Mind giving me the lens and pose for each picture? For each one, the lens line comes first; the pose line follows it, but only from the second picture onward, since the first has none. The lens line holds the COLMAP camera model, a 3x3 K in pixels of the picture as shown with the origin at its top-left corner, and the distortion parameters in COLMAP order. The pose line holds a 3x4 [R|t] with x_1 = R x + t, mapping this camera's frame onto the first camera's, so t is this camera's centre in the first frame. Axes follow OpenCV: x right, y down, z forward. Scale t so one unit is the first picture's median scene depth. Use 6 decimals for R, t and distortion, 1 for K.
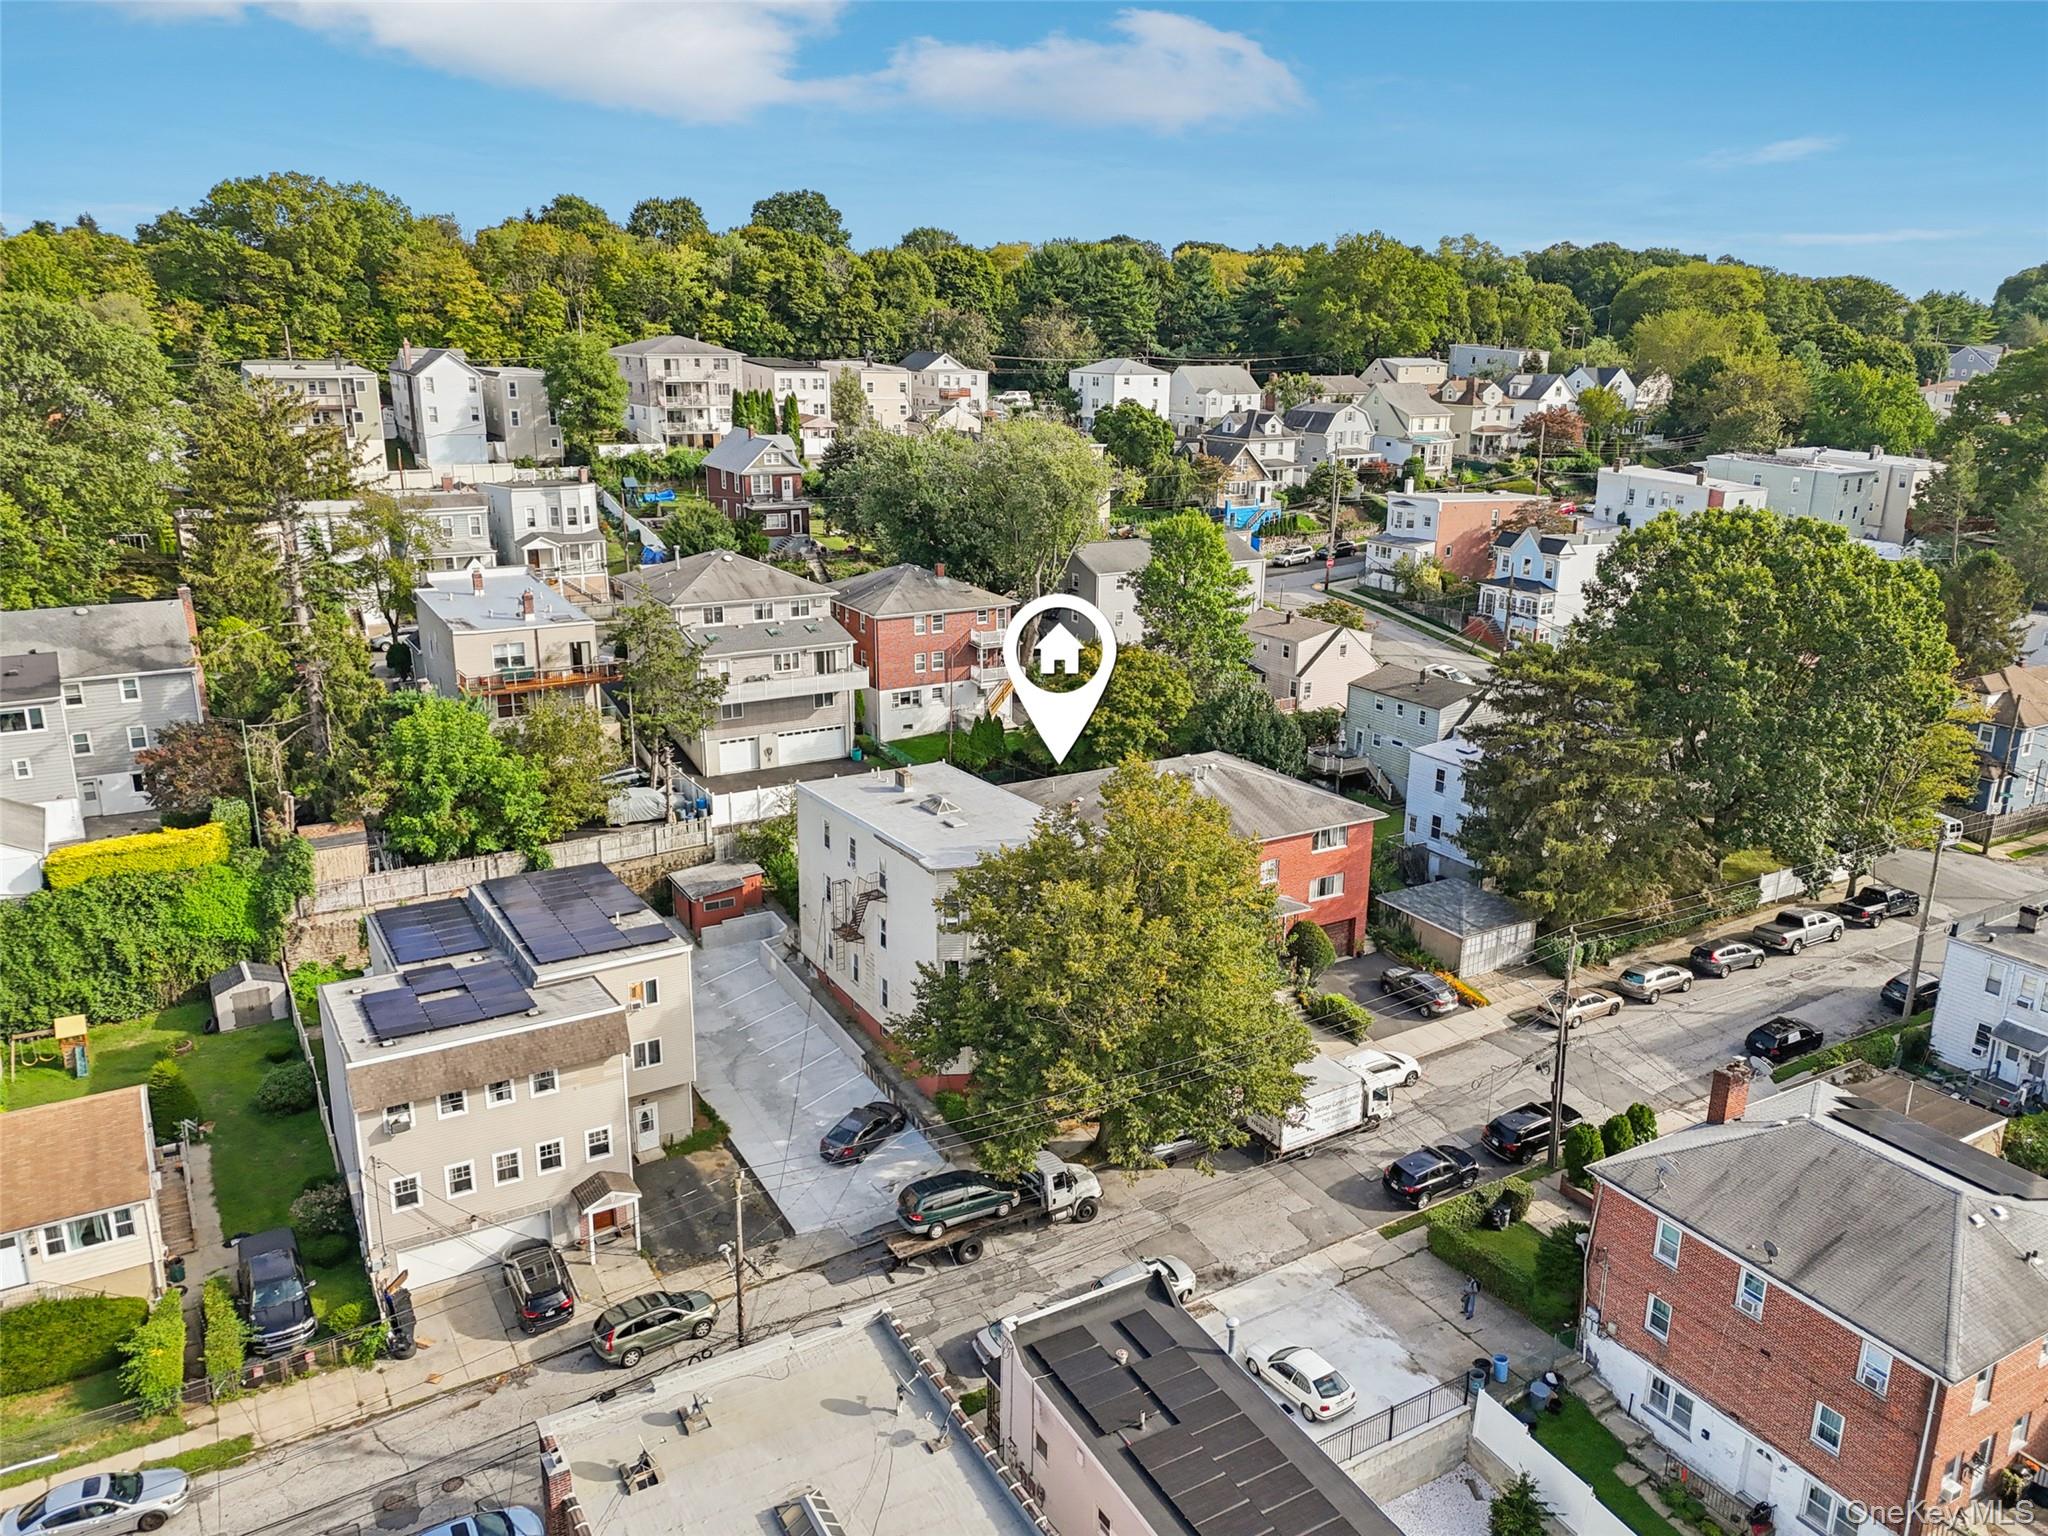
lens RADIAL K [[1498.4, 0, 1024.0], [0, 1498.4, 768.0], [0, 0, 1]] dist [0.082820, -0.092409]
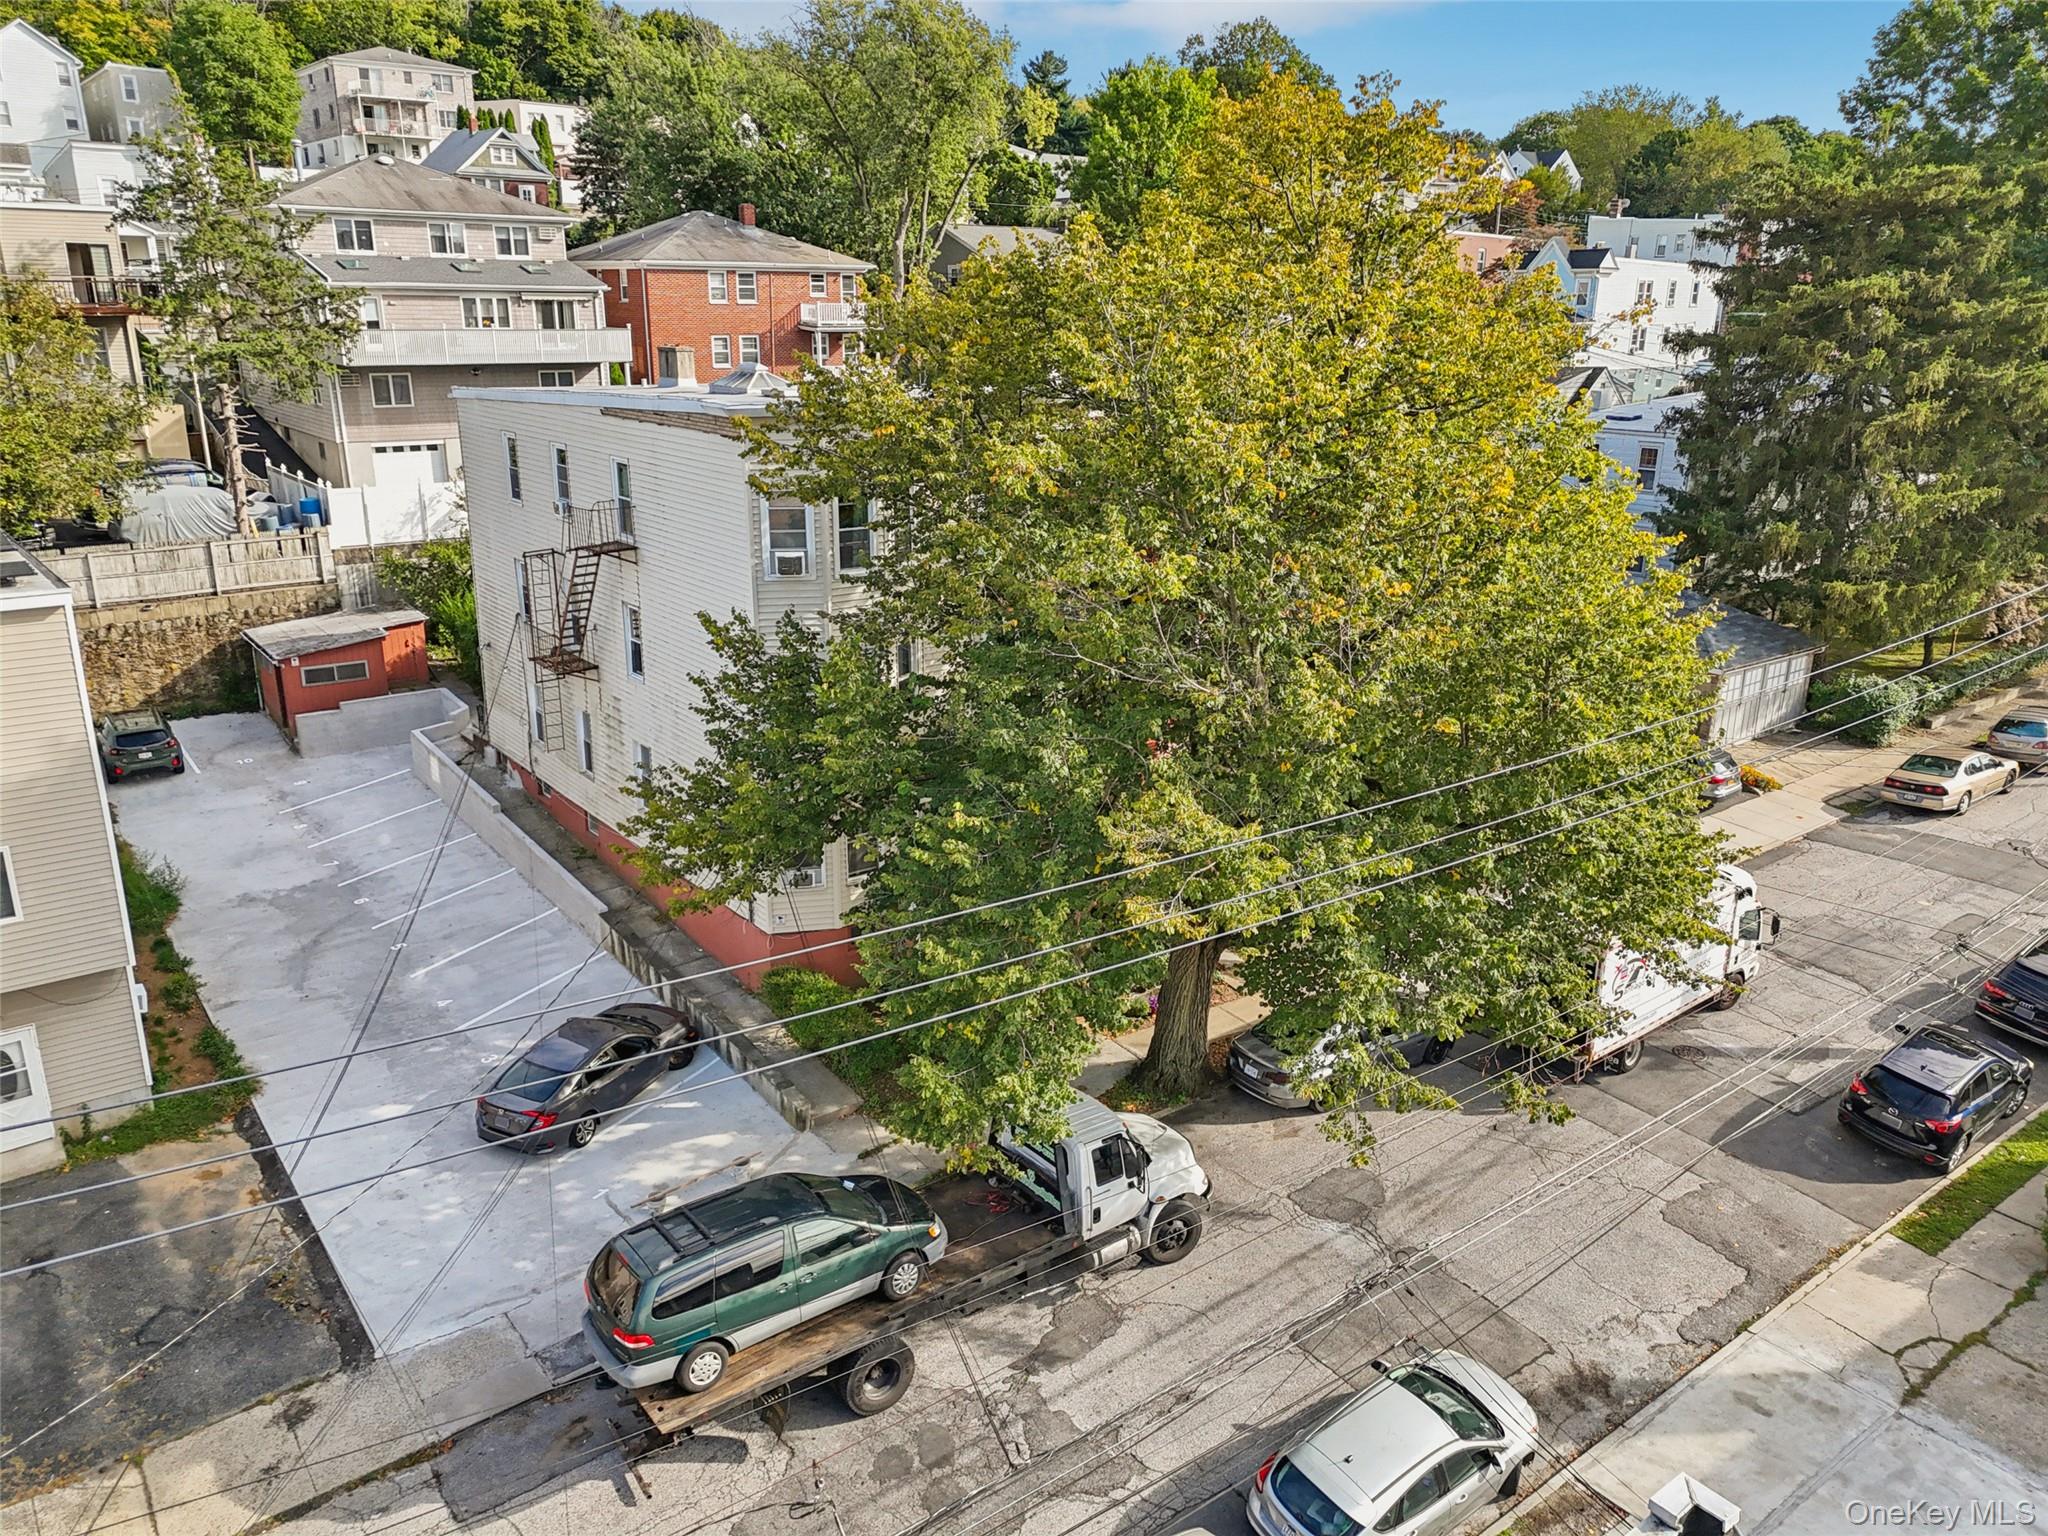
lens RADIAL K [[1505.1, 0, 1024.0], [0, 1505.1, 768.0], [0, 0, 1]] dist [0.055149, -0.043387]
pose [[0.993272, -0.035160, 0.110339, -0.025232], [0.032779, 0.999191, 0.023319, 0.121658], [-0.111070, -0.019546, 0.993620, 0.459339]]
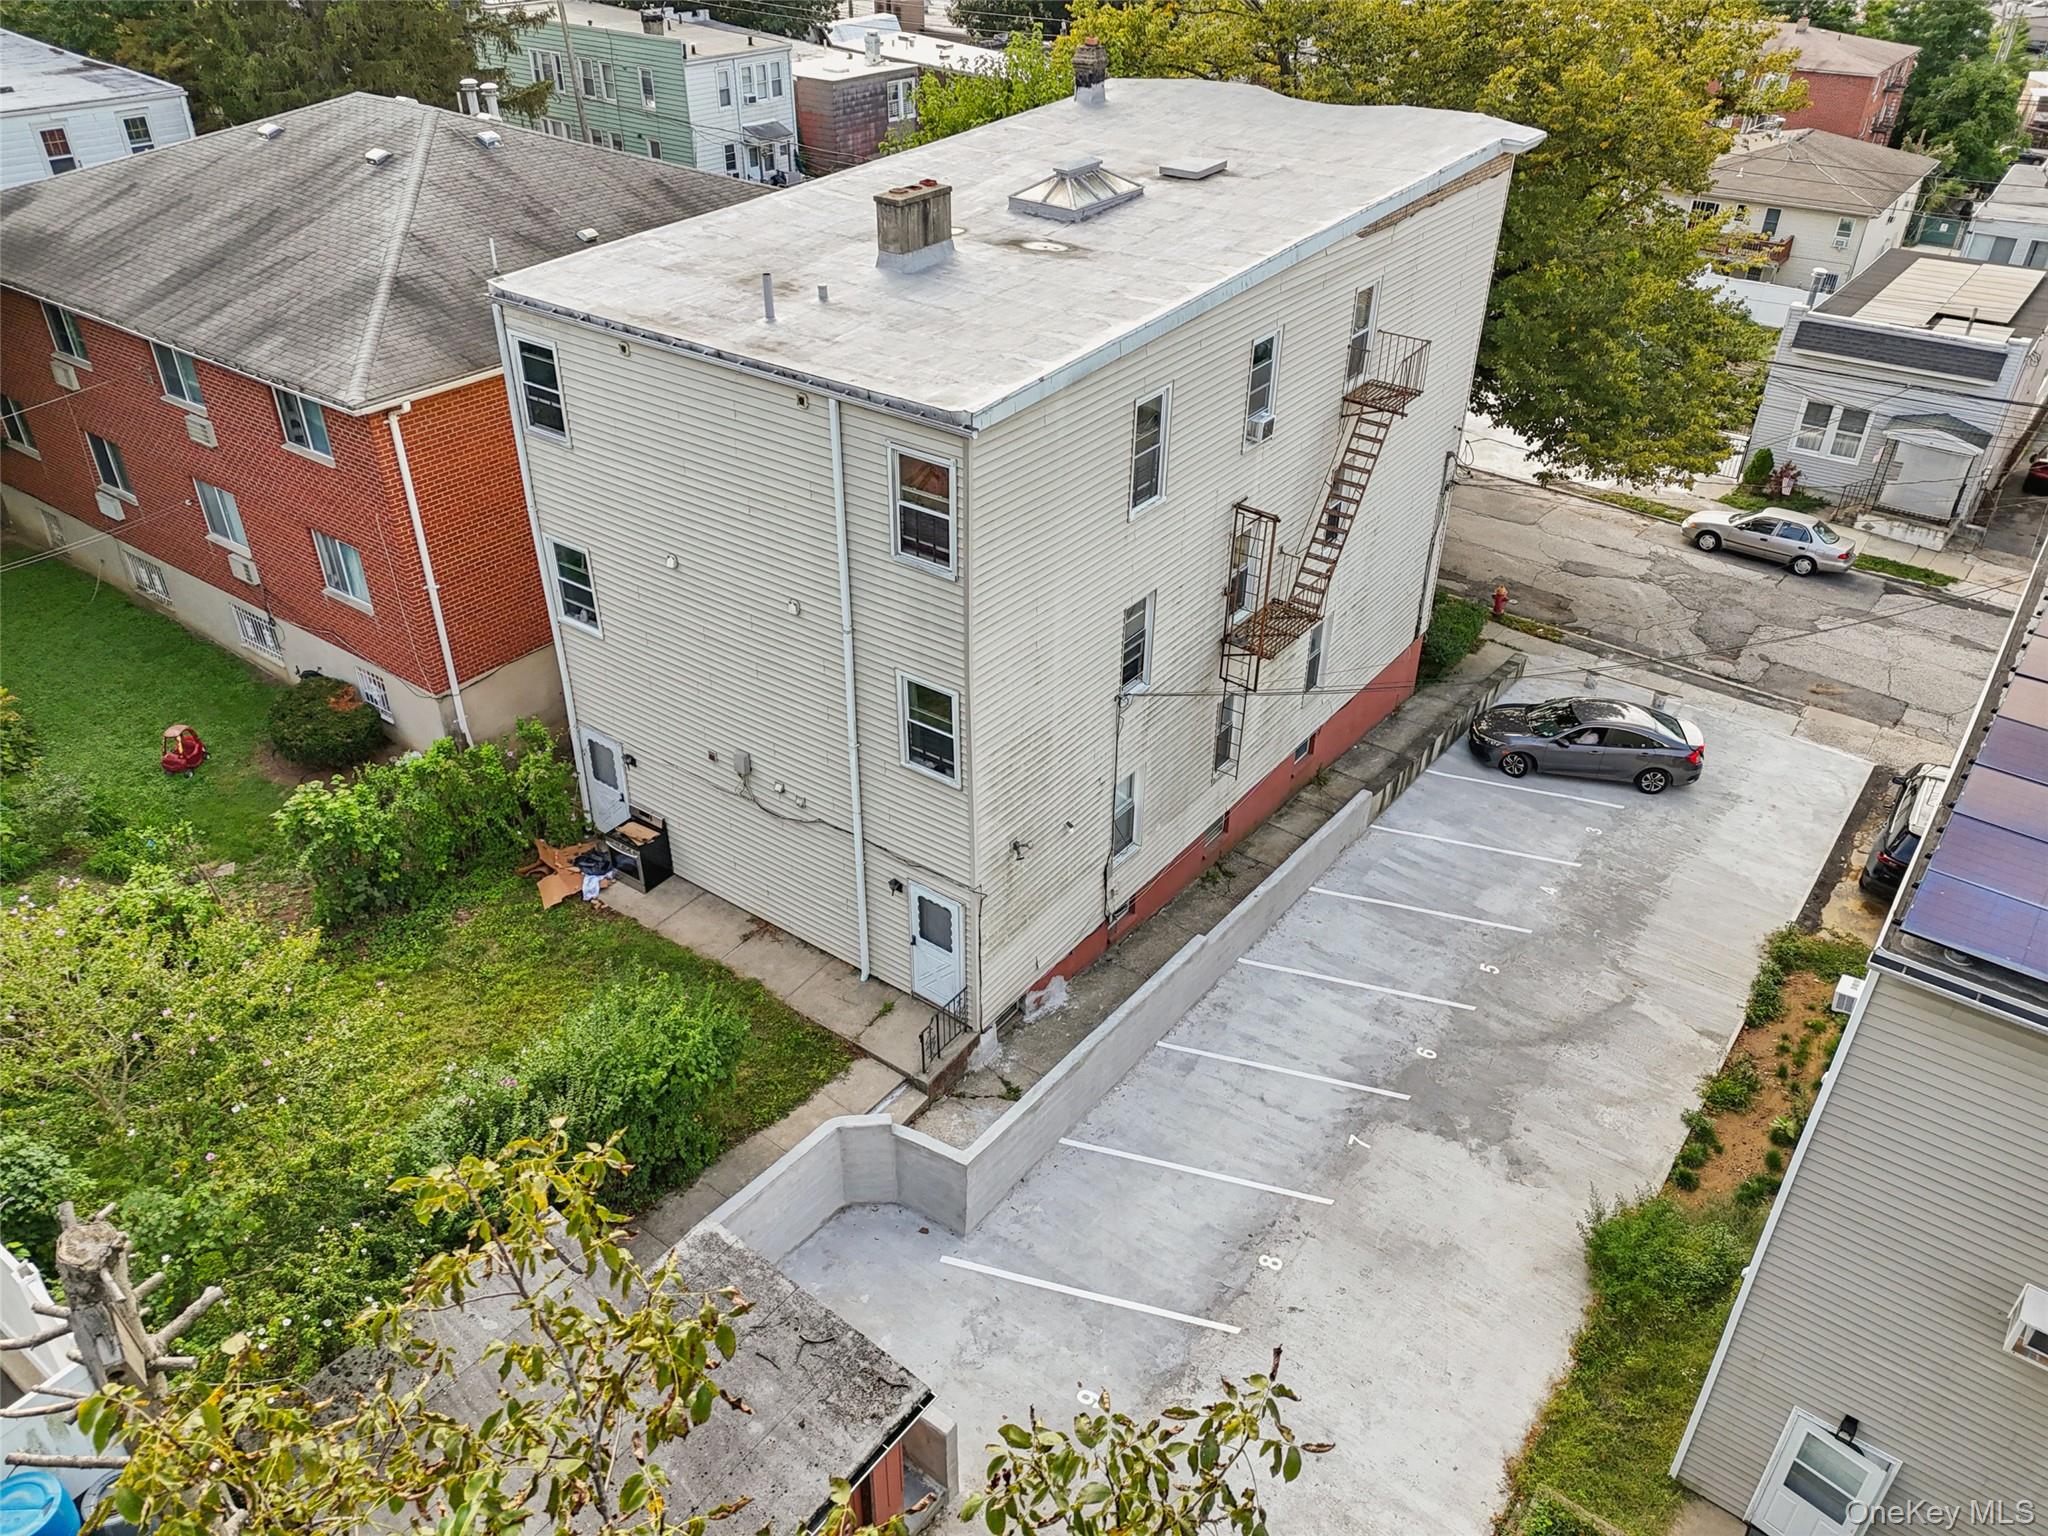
lens RADIAL K [[1507.0, 0, 1024.0], [0, 1507.0, 768.0], [0, 0, 1]] dist [0.089867, -0.090624]
pose [[-0.395505, -0.509292, 0.764328, -0.329910], [0.246307, 0.742886, 0.622457, -0.081920], [-0.884821, 0.434445, -0.168373, 0.994332]]
